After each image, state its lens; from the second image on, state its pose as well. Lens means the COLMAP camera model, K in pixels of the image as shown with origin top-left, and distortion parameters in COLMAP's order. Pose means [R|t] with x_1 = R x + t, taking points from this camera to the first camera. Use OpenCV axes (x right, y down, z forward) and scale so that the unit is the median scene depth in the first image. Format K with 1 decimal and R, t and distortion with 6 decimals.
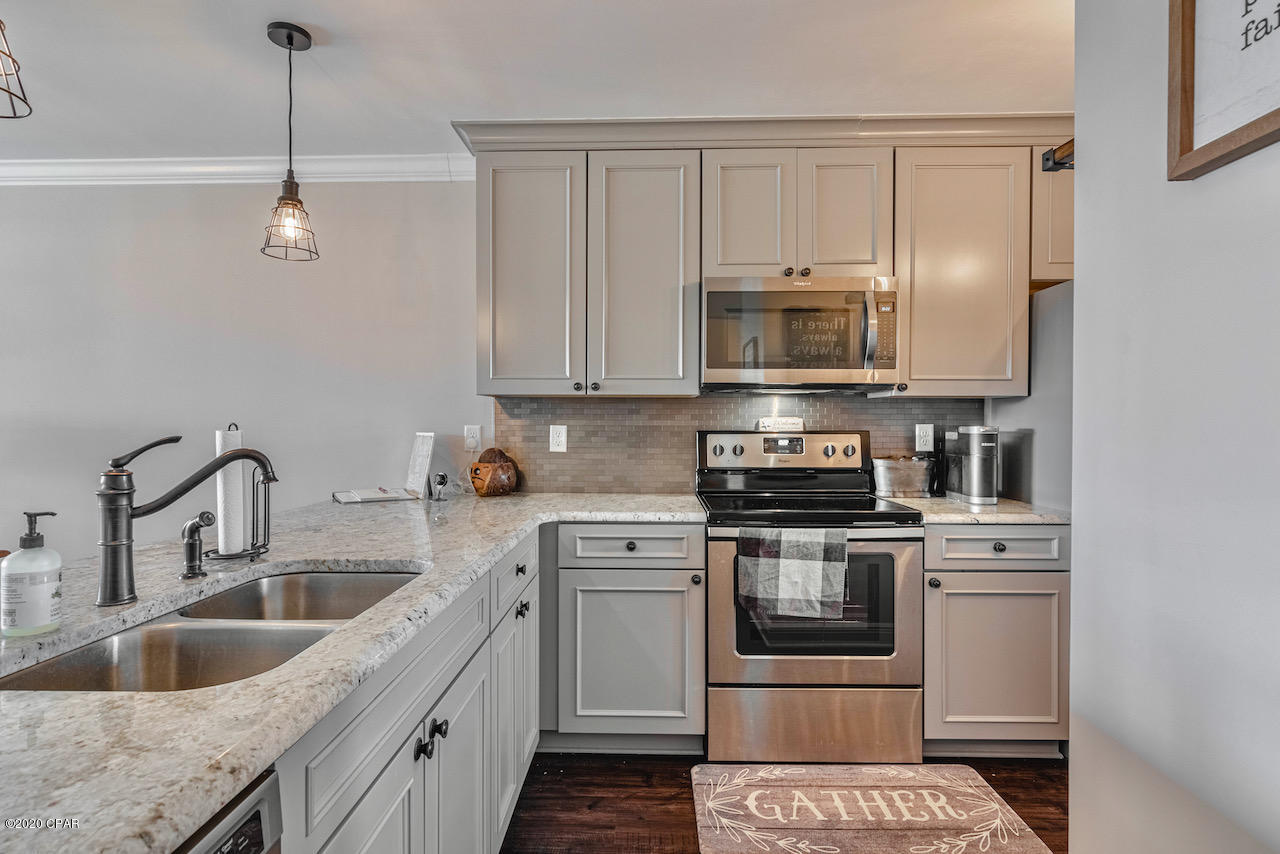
lens RADIAL K [[659.4, 0, 636.6], [0, 659.4, 425.3], [0, 0, 1]] dist [-0.012029, 0.003781]
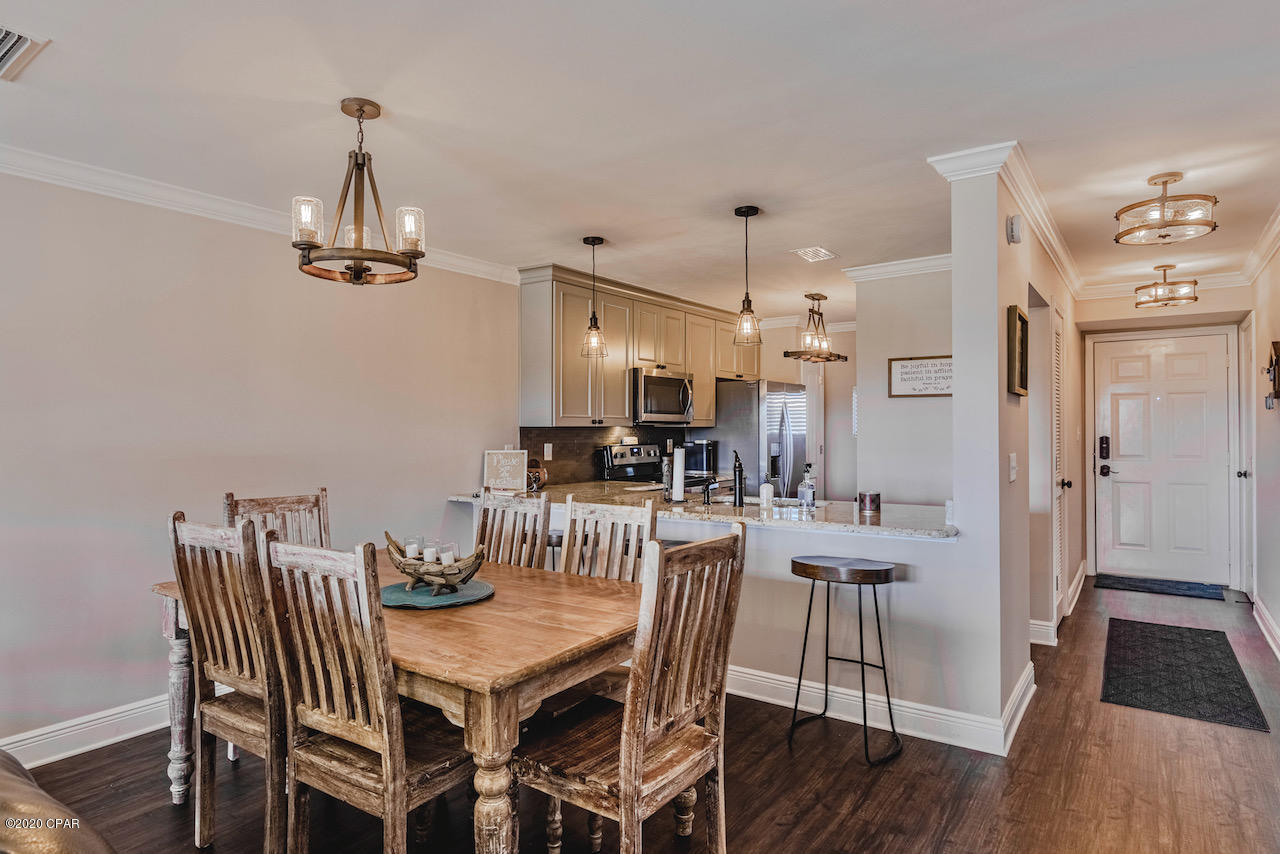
lens RADIAL K [[734.7, 0, 657.1], [0, 734.7, 422.3], [0, 0, 1]] dist [0.001852, -0.004604]
pose [[0.525033, 0.002301, 0.851079, -1.658871], [0.010763, 0.999898, -0.009343, -0.036337], [-0.851014, 0.014065, 0.524955, -0.184998]]
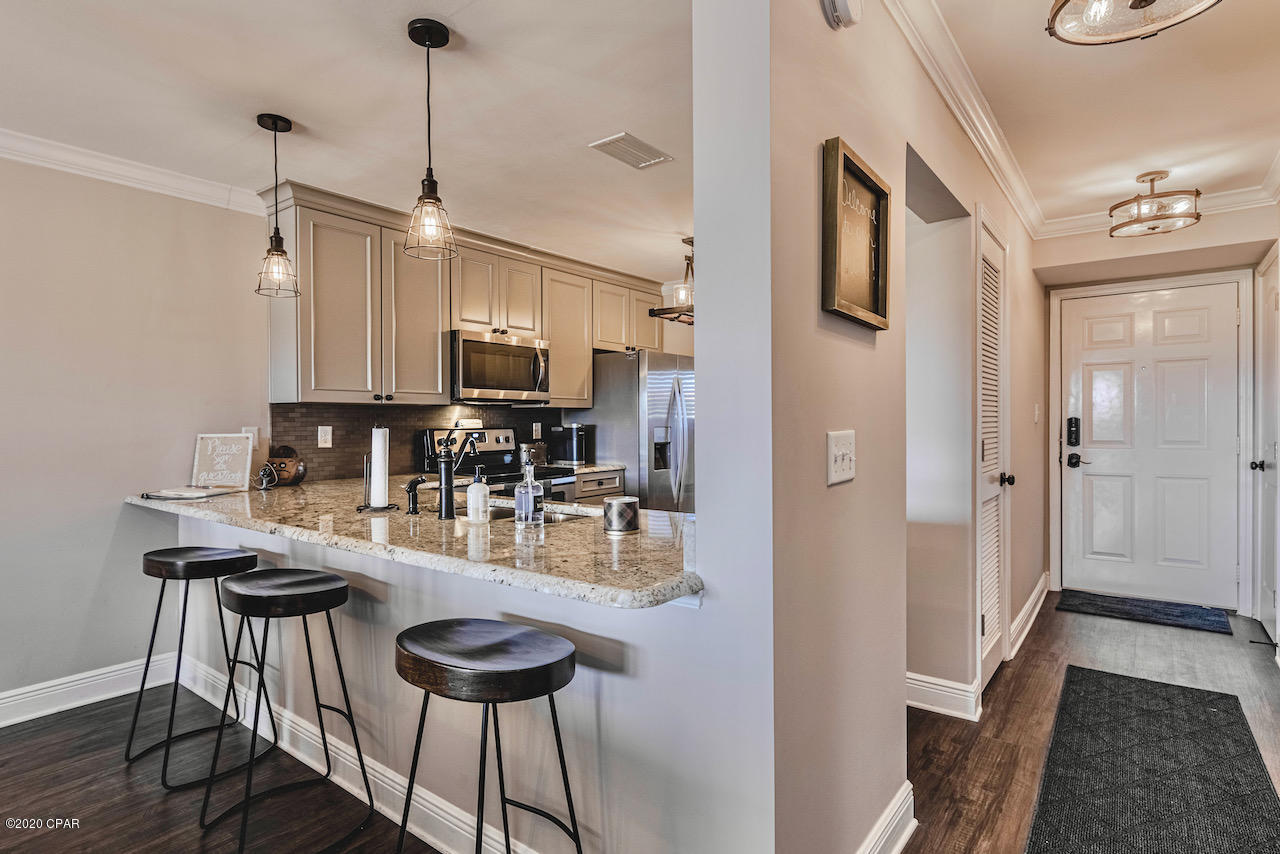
lens RADIAL K [[659.4, 0, 646.4], [0, 659.4, 424.0], [0, 0, 1]] dist [-0.012029, 0.003781]
pose [[0.573023, -0.009597, 0.819483, -0.873516], [0.013769, 0.999903, 0.002082, 0.001537], [-0.819423, 0.010090, 0.573100, -0.237512]]
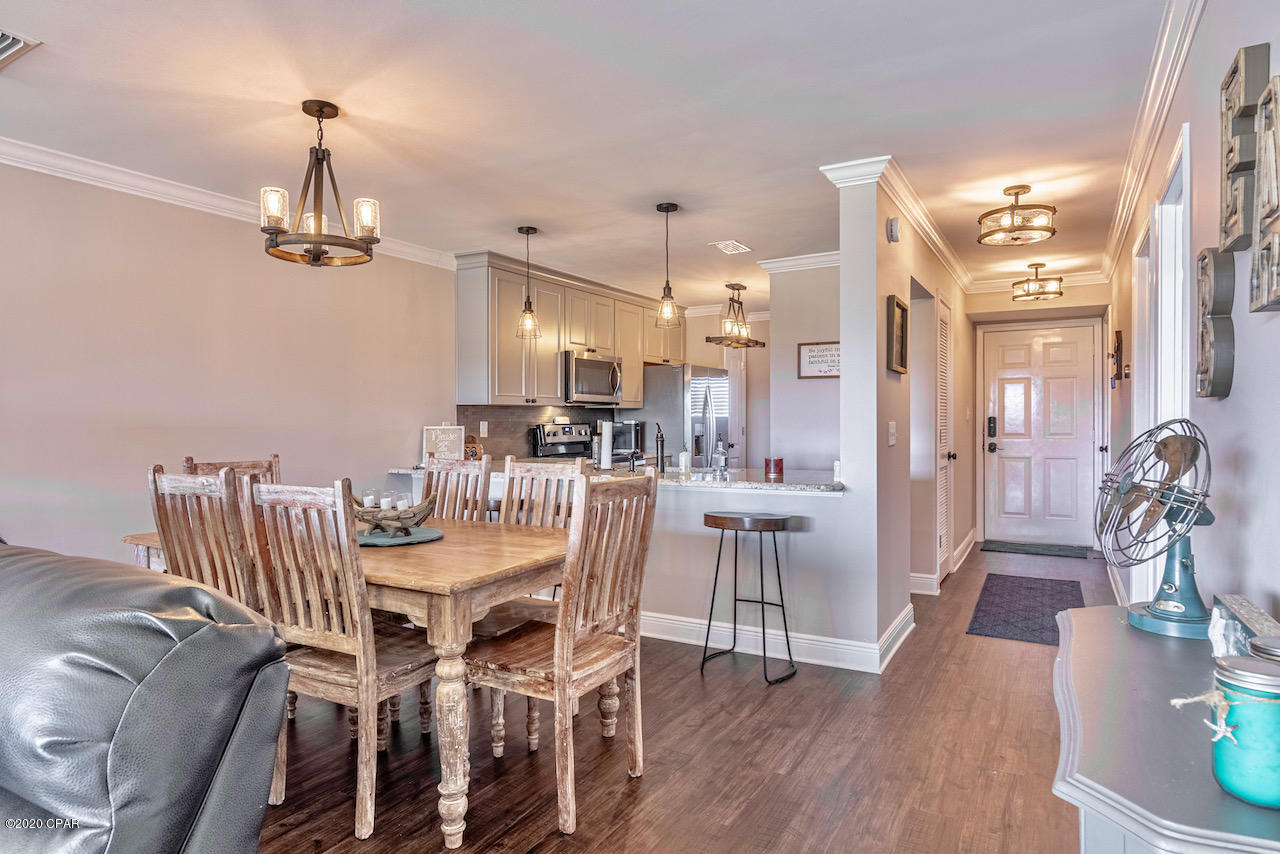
lens RADIAL K [[745.6, 0, 664.7], [0, 745.6, 422.4], [0, 0, 1]] dist [-0.004202, 0.000779]
pose [[0.437063, -0.007358, 0.899401, -1.808117], [0.011941, 0.999926, 0.002378, 0.003090], [-0.899352, 0.009701, 0.437118, -0.283813]]
